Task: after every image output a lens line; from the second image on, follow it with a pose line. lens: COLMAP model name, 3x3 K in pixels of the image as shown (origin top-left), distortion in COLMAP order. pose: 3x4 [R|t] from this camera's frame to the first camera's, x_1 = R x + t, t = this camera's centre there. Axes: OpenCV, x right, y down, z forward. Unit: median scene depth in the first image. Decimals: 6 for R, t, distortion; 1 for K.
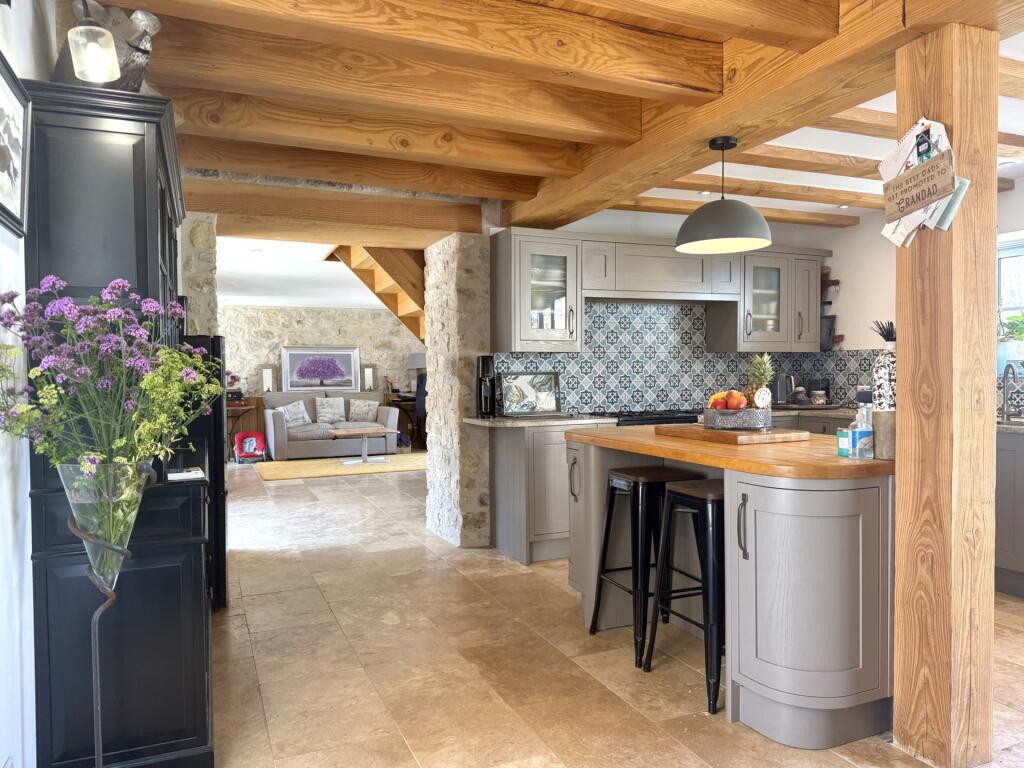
lens RADIAL K [[715.3, 0, 516.9], [0, 715.3, 386.1], [0, 0, 1]] dist [0.065178, -0.012524]
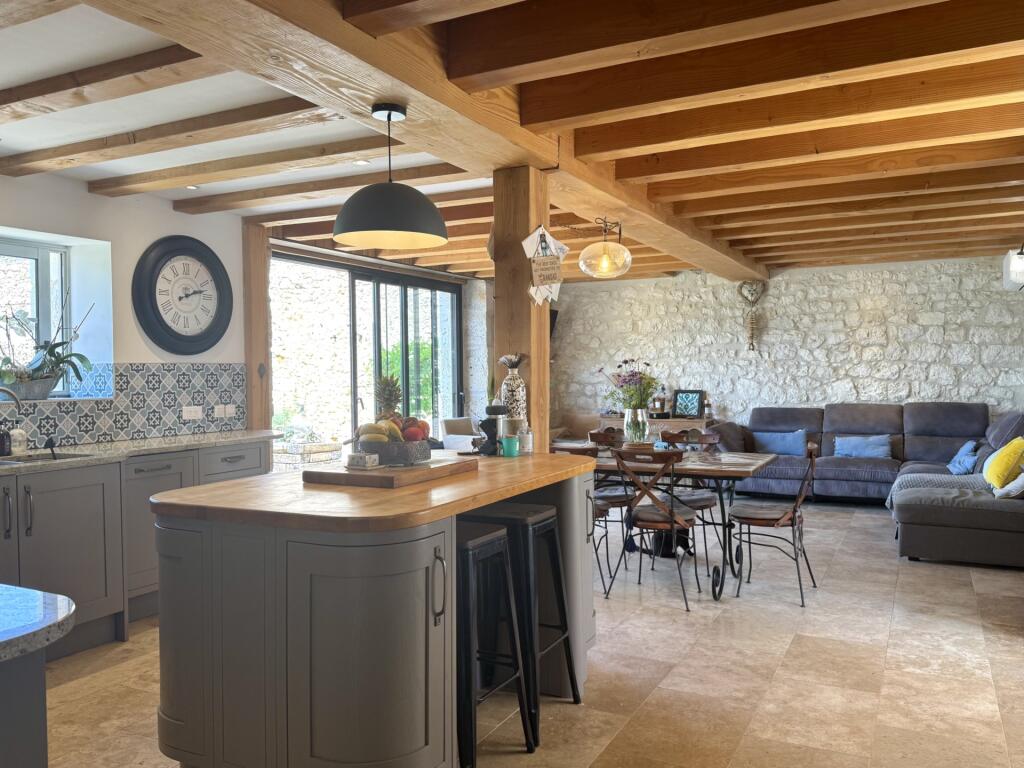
lens RADIAL K [[812.9, 0, 509.0], [0, 812.9, 381.1], [0, 0, 1]] dist [0.003187, 0.000537]
pose [[-0.618900, -0.000173, 0.785470, -0.316145], [0.028665, 0.999329, 0.022806, -0.032824], [-0.784947, 0.036630, -0.618480, 0.913955]]
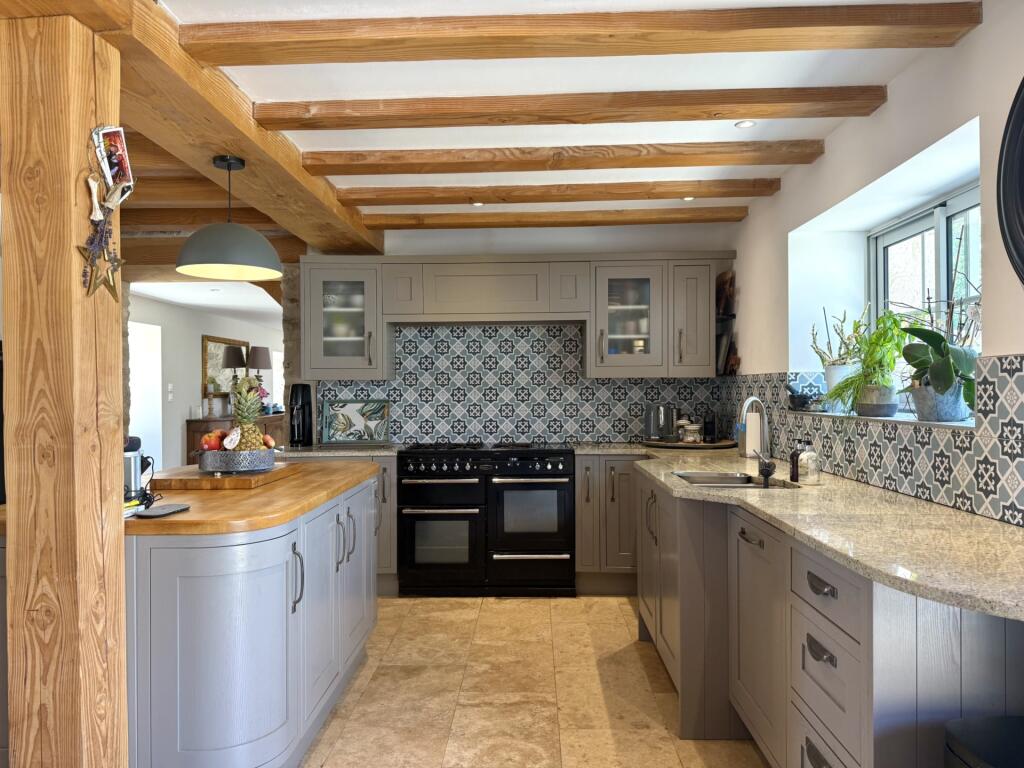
lens RADIAL K [[715.3, 0, 509.5], [0, 715.3, 375.7], [0, 0, 1]] dist [0.065178, -0.012524]
pose [[0.901500, -0.006893, -0.432724, 0.629206], [-0.011363, 0.999151, -0.039589, -0.016160], [0.432630, 0.040606, 0.900657, 0.199999]]
